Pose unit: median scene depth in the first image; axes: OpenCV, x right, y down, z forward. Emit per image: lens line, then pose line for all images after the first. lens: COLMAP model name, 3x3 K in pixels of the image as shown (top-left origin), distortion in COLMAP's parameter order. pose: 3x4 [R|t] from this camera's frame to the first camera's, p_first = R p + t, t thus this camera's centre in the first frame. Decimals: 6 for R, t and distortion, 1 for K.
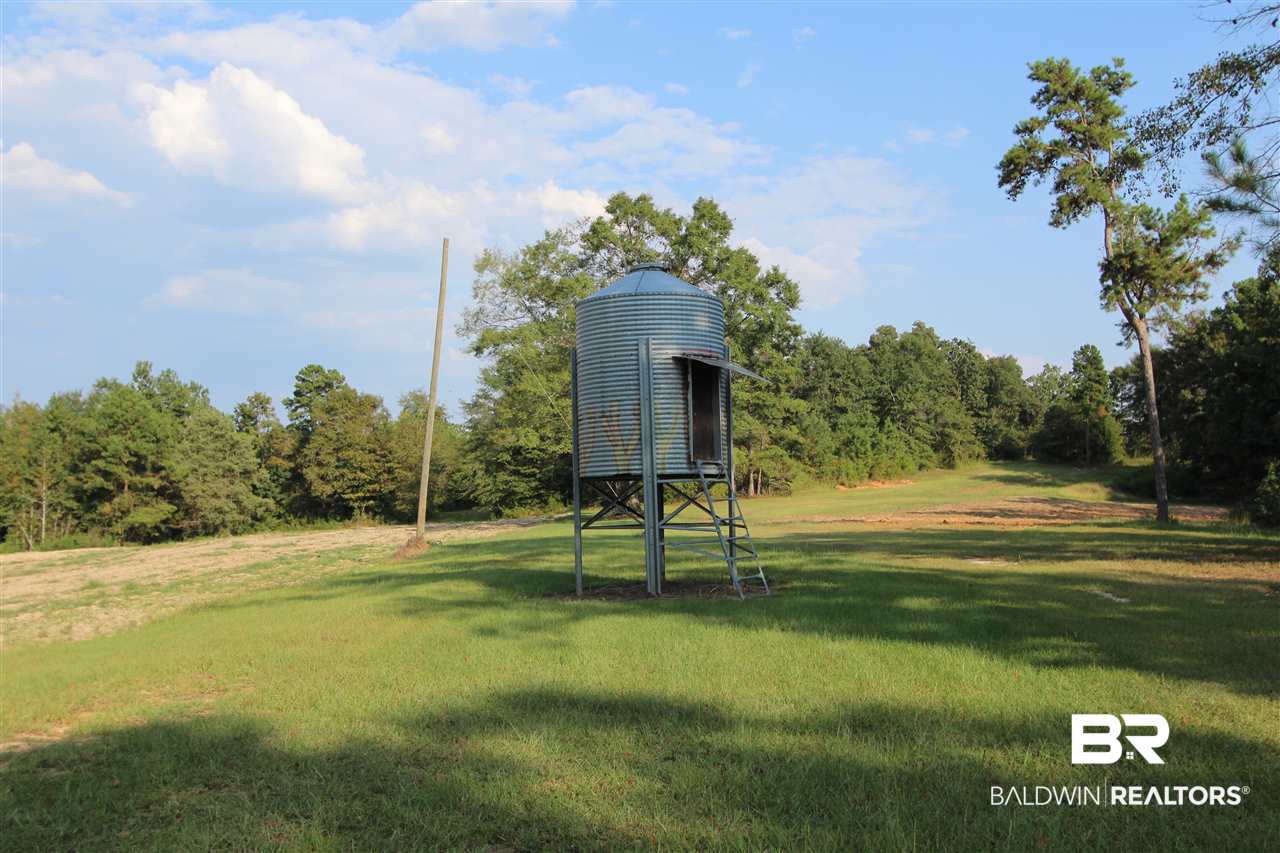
lens RADIAL K [[1375.2, 0, 640.0], [0, 1375.2, 426.5], [0, 0, 1]] dist [0.005459, 0.012909]
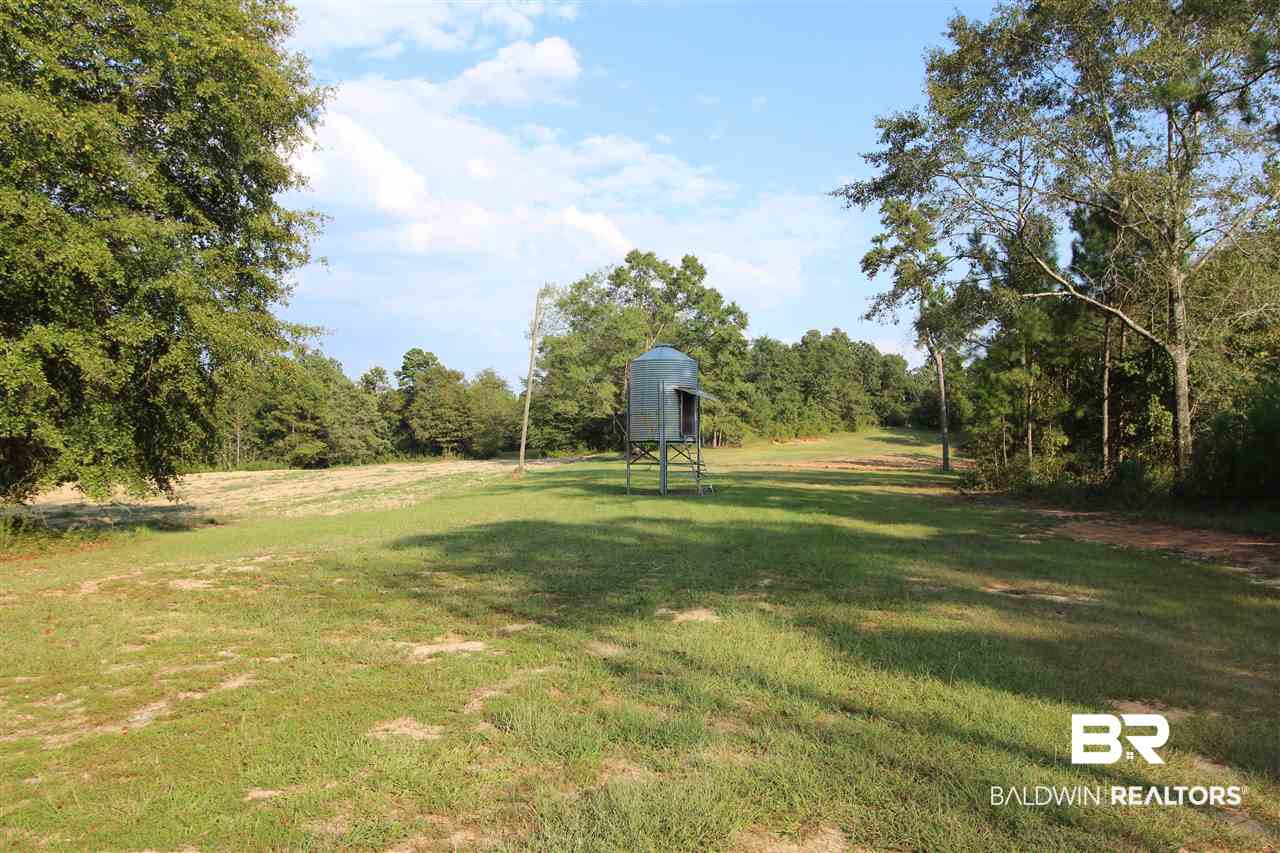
lens RADIAL K [[1375.2, 0, 640.0], [0, 1375.2, 426.5], [0, 0, 1]] dist [0.005459, 0.012909]
pose [[0.999447, 0.027284, 0.019020, -0.028689], [-0.028061, 0.998729, 0.041871, -0.032003], [-0.017853, -0.042381, 0.998942, -0.486690]]
